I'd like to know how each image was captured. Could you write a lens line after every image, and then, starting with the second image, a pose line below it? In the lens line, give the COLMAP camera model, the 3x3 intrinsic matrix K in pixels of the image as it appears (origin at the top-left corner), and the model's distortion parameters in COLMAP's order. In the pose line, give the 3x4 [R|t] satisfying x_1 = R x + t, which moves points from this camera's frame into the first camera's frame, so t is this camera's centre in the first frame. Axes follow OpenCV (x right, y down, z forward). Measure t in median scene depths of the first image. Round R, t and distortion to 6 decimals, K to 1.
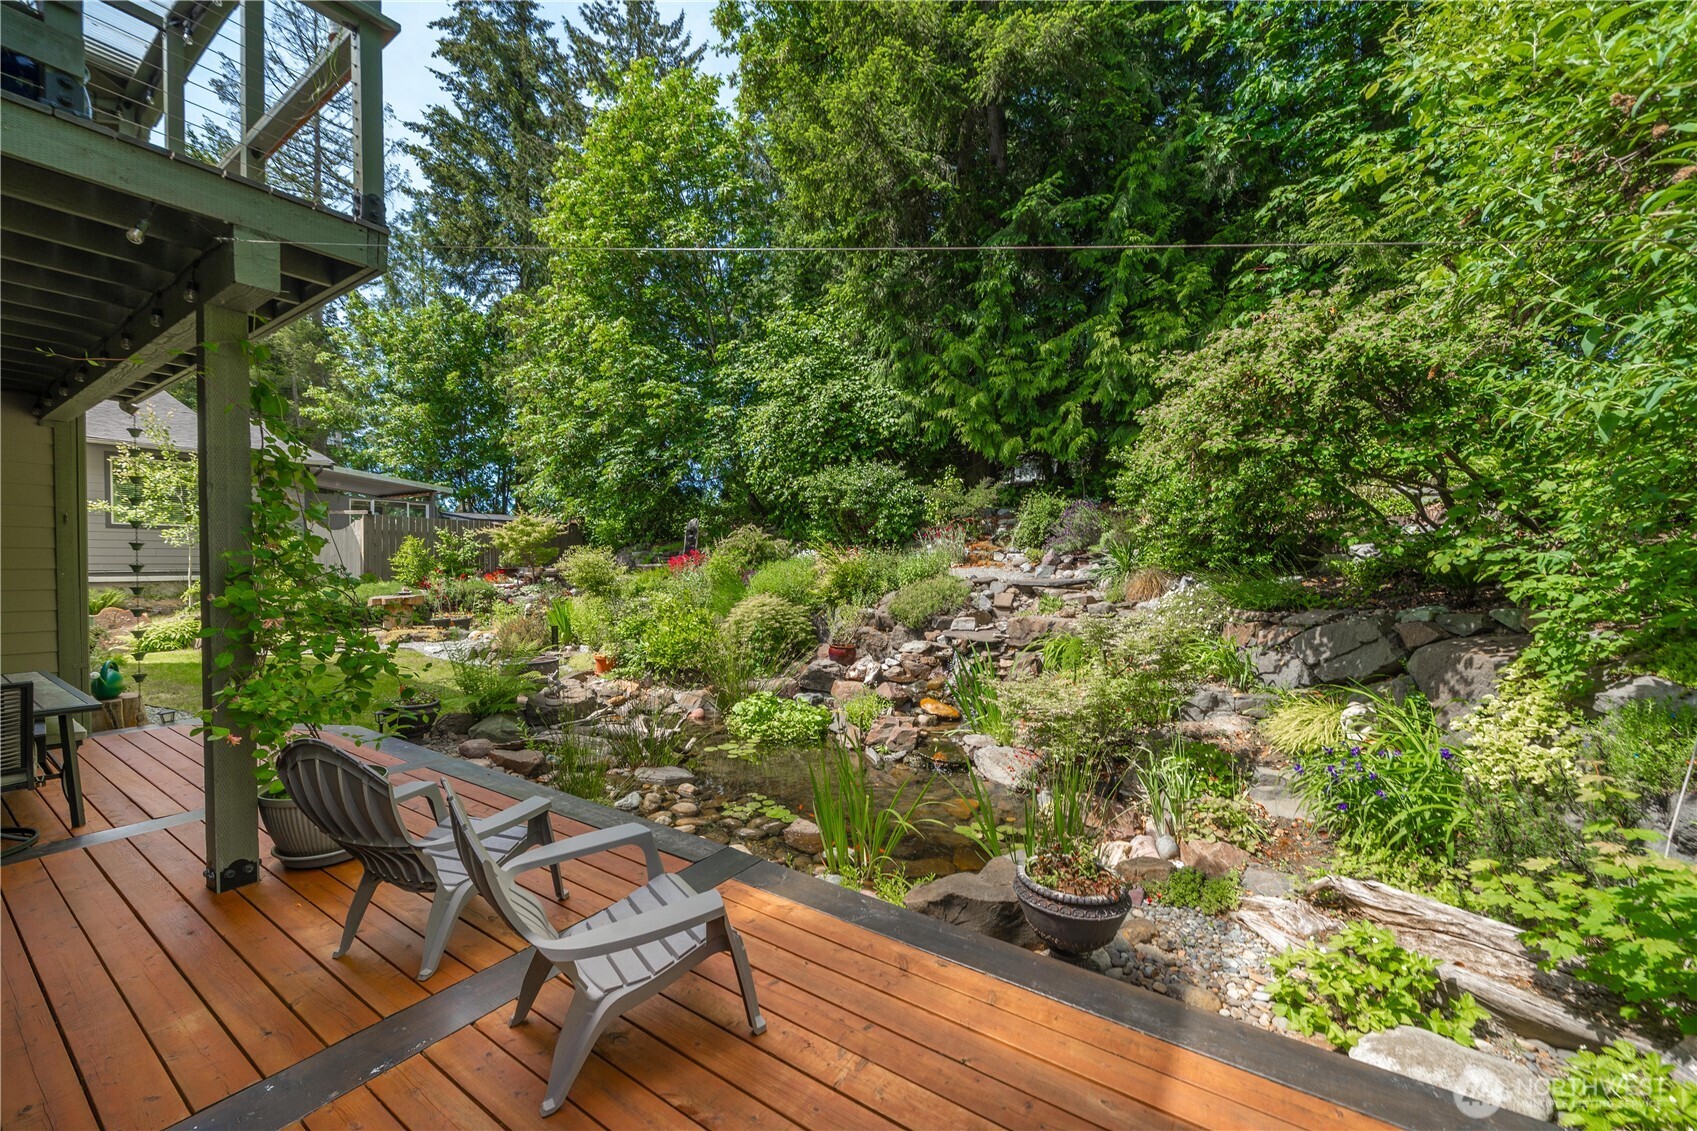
lens RADIAL K [[621.0, 0, 847.1], [0, 621.0, 565.7], [0, 0, 1]] dist [0.001256, 0.000052]
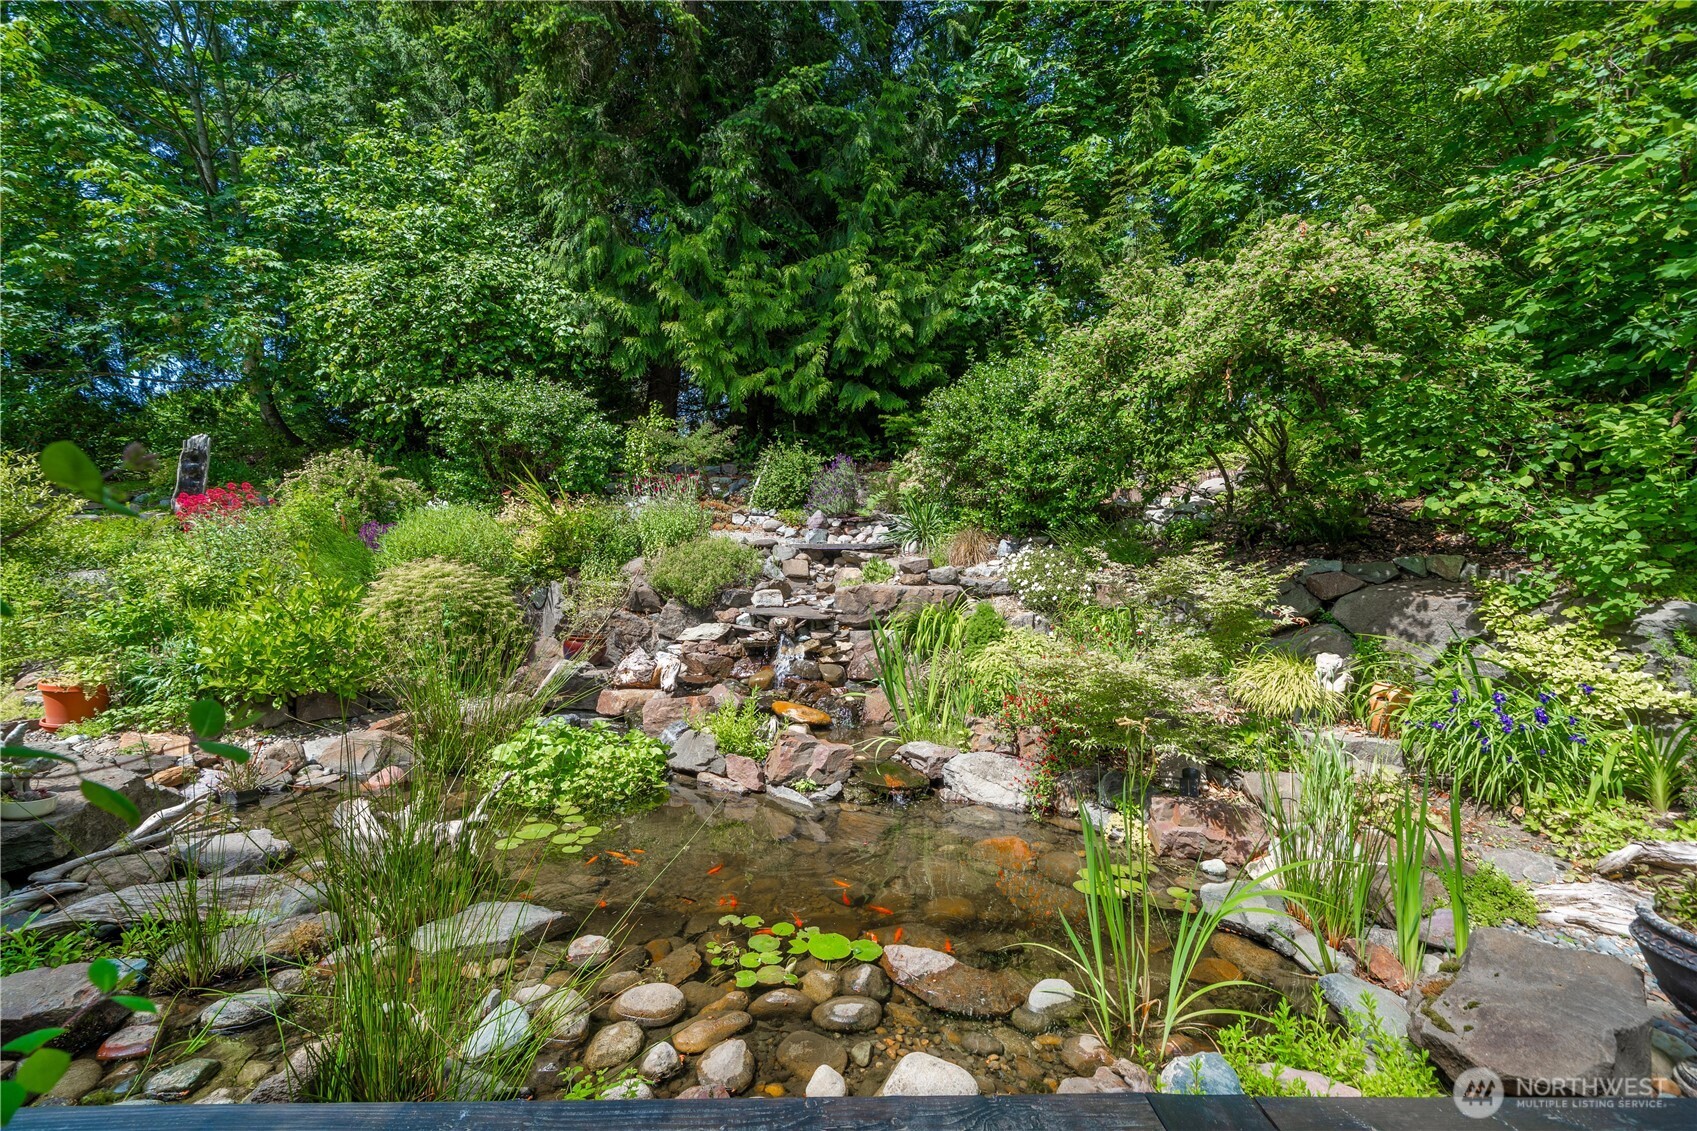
lens RADIAL K [[698.0, 0, 838.3], [0, 698.0, 555.5], [0, 0, 1]] dist [-0.000656, 0.000366]
pose [[0.828465, 0.013679, 0.559874, -0.145227], [-0.018032, 0.999835, 0.002254, 0.027035], [-0.559751, -0.011963, 0.828574, 0.180402]]
